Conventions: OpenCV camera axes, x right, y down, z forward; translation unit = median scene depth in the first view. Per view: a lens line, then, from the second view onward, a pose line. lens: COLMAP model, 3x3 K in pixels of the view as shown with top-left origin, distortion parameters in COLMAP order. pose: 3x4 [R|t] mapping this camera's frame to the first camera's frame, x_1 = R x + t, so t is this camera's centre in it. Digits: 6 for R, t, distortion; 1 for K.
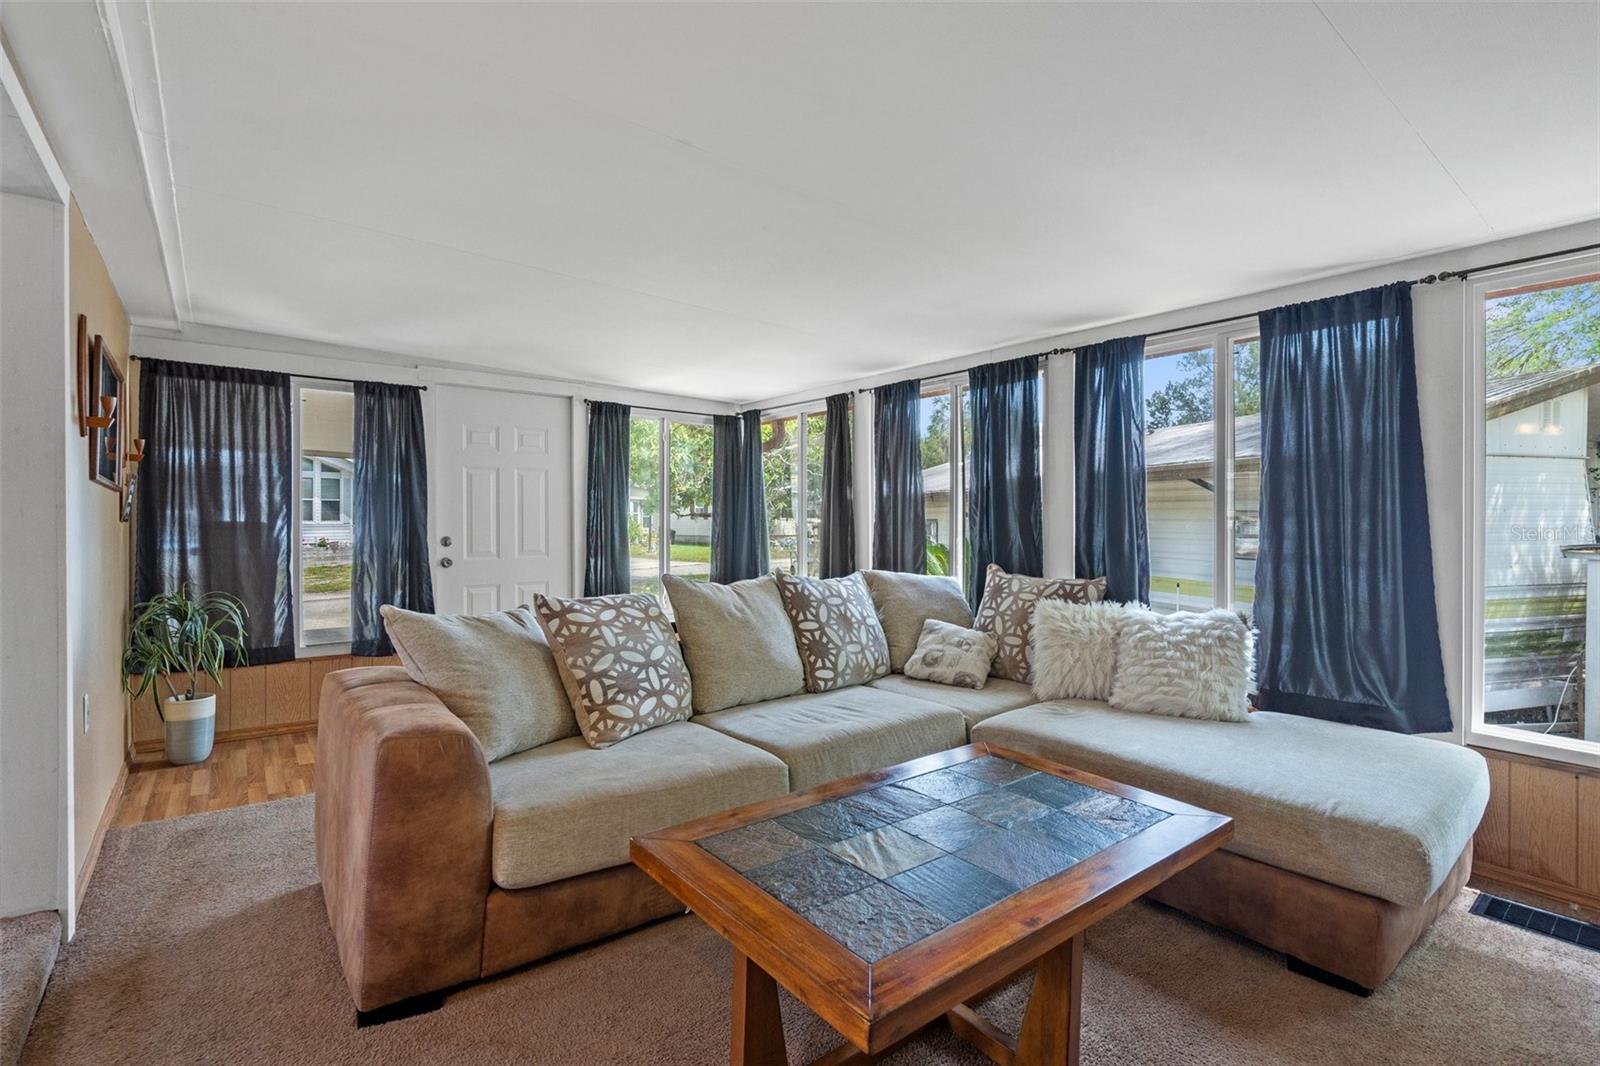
lens RADIAL K [[734.6, 0, 800.0], [0, 734.6, 533.0], [0, 0, 1]] dist [0.000299, 0.000044]
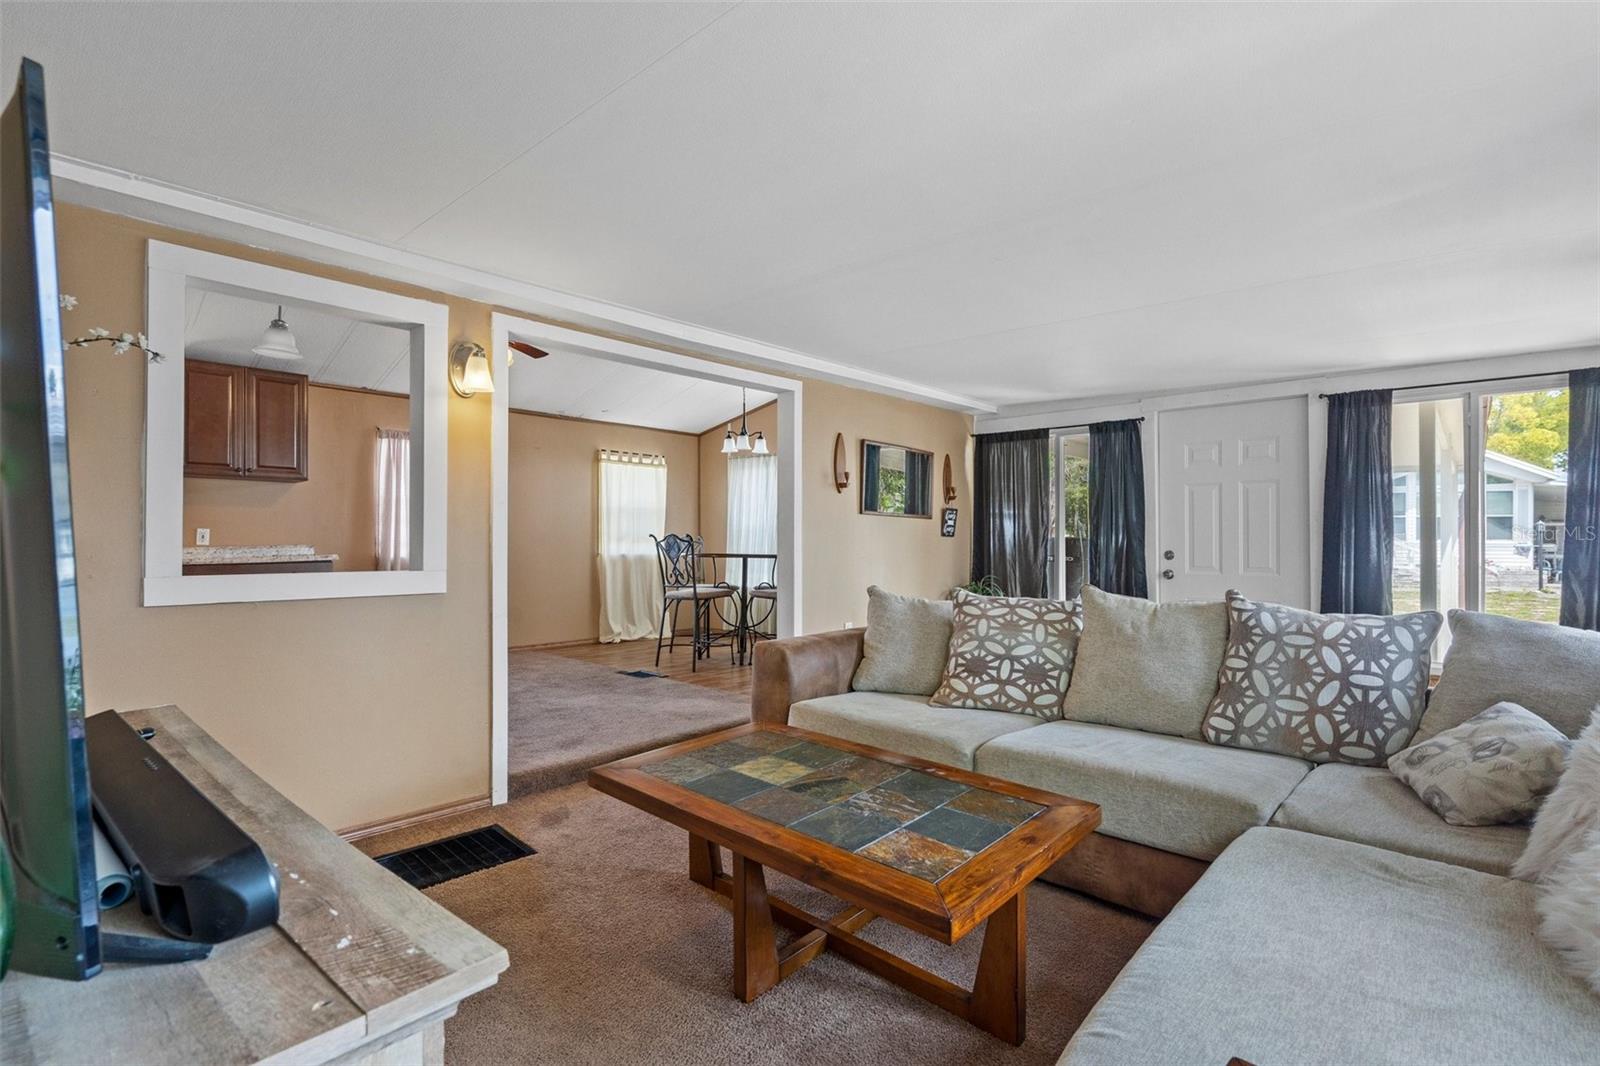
lens RADIAL K [[734.6, 0, 800.0], [0, 734.6, 533.0], [0, 0, 1]] dist [0.000299, 0.000044]
pose [[0.164612, -0.008518, -0.986322, 0.560679], [-0.017802, 0.999774, -0.011606, 0.002679], [0.986198, 0.019469, 0.164423, 0.312475]]
